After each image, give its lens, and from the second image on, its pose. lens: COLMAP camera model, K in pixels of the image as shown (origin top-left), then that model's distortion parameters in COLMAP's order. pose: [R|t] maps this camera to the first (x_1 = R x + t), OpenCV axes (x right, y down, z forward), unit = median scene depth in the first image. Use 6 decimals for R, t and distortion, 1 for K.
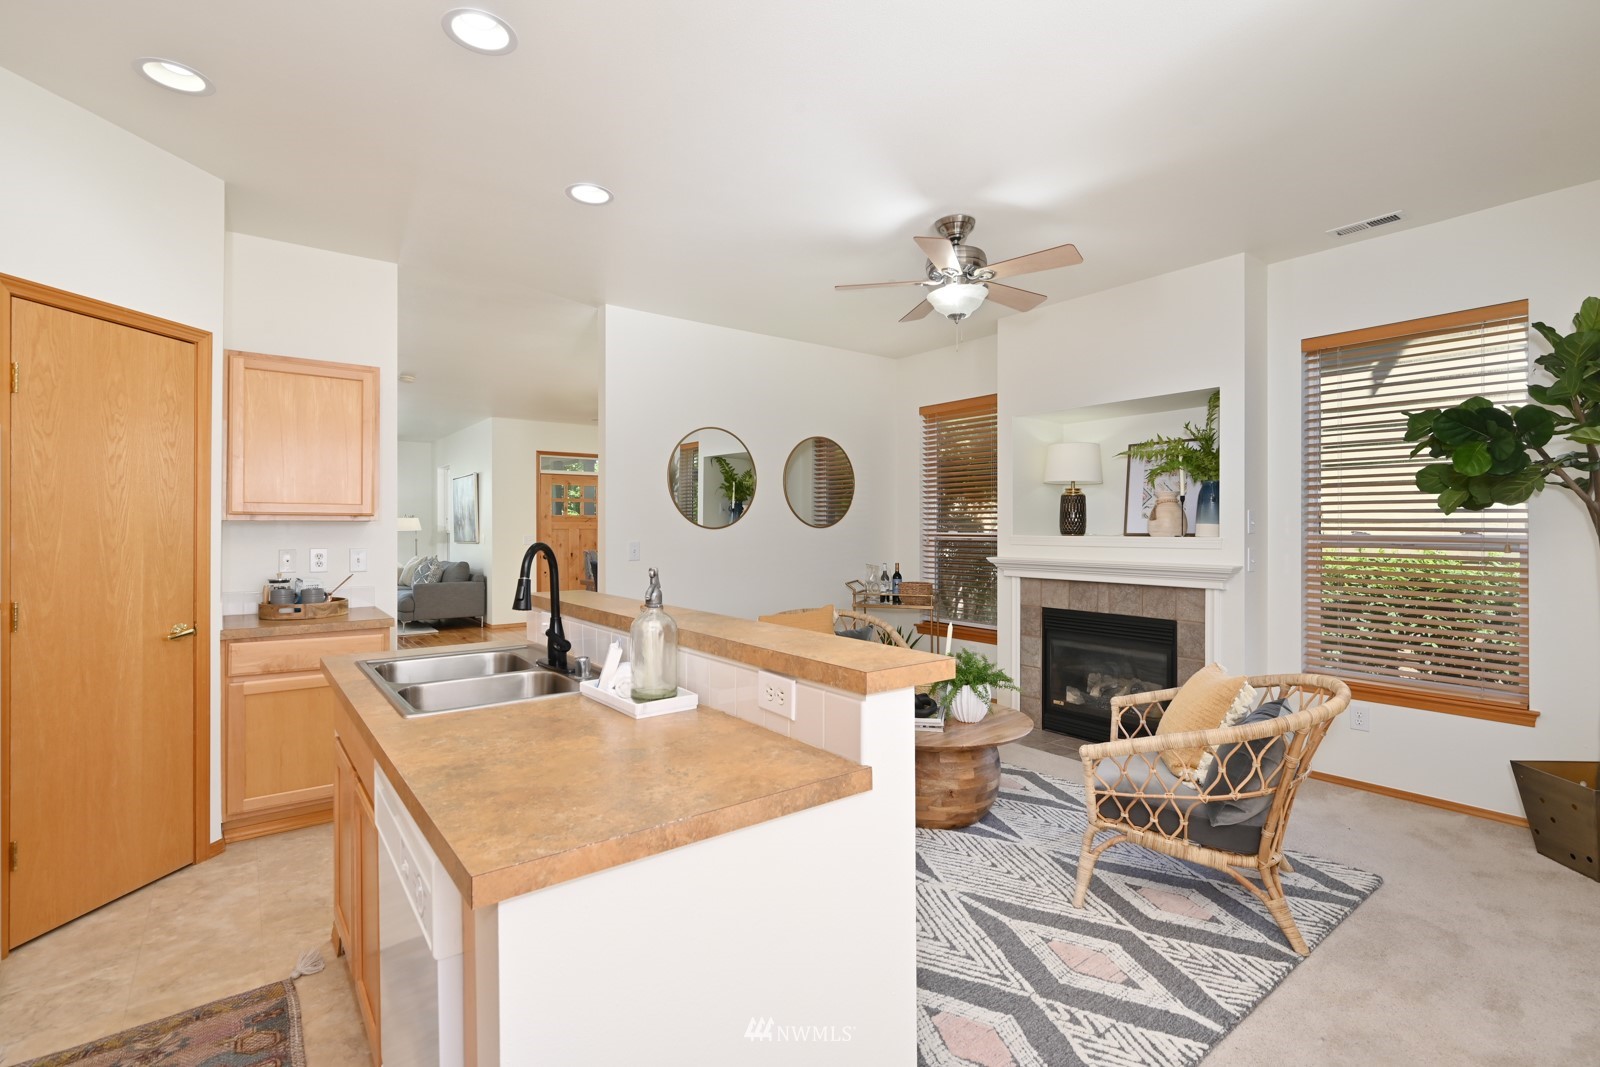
lens RADIAL K [[742.8, 0, 801.8], [0, 742.8, 520.9], [0, 0, 1]] dist [0.000095, -0.000365]
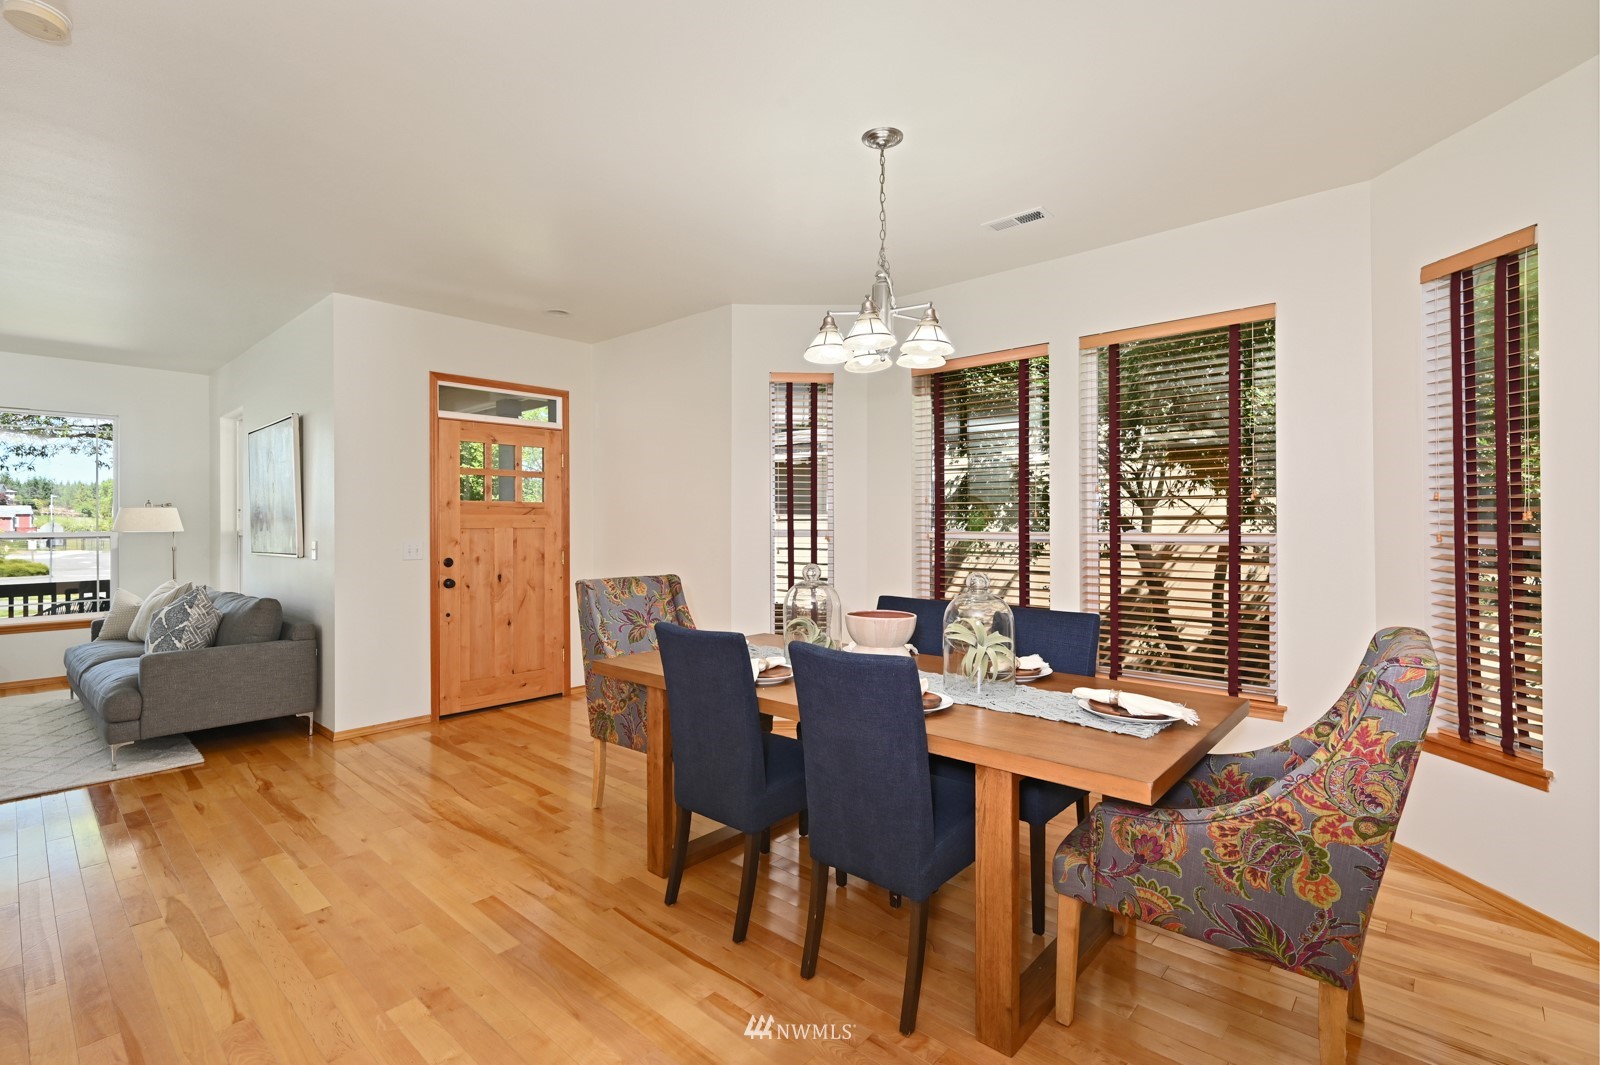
lens RADIAL K [[719.6, 0, 805.0], [0, 719.6, 517.9], [0, 0, 1]] dist [-0.000743, -0.000009]
pose [[0.983914, -0.004539, 0.178588, -0.534511], [0.003560, 0.999977, 0.005801, 0.004504], [-0.178610, -0.005072, 0.983907, 1.307923]]
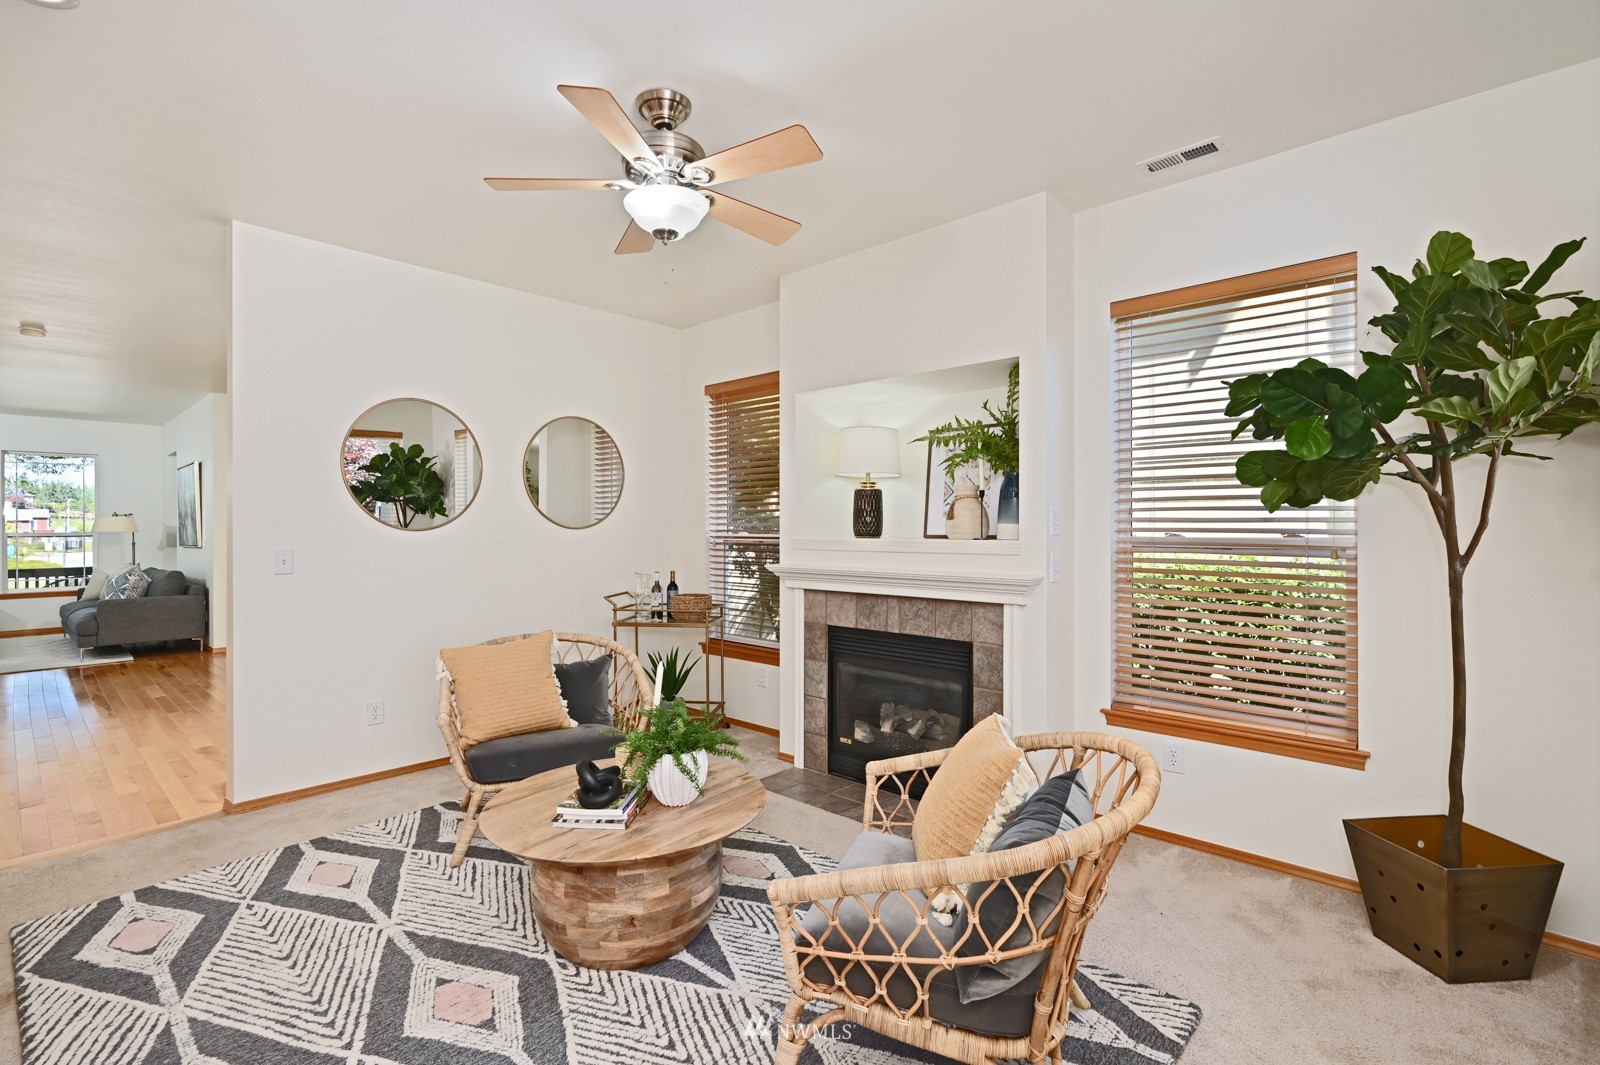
lens RADIAL K [[719.6, 0, 805.0], [0, 719.6, 517.9], [0, 0, 1]] dist [-0.000743, -0.000009]
pose [[0.985907, 0.001418, 0.167290, 0.235972], [-0.000851, 0.999994, -0.003459, 0.000095], [-0.167293, 0.003268, 0.985902, 0.309889]]
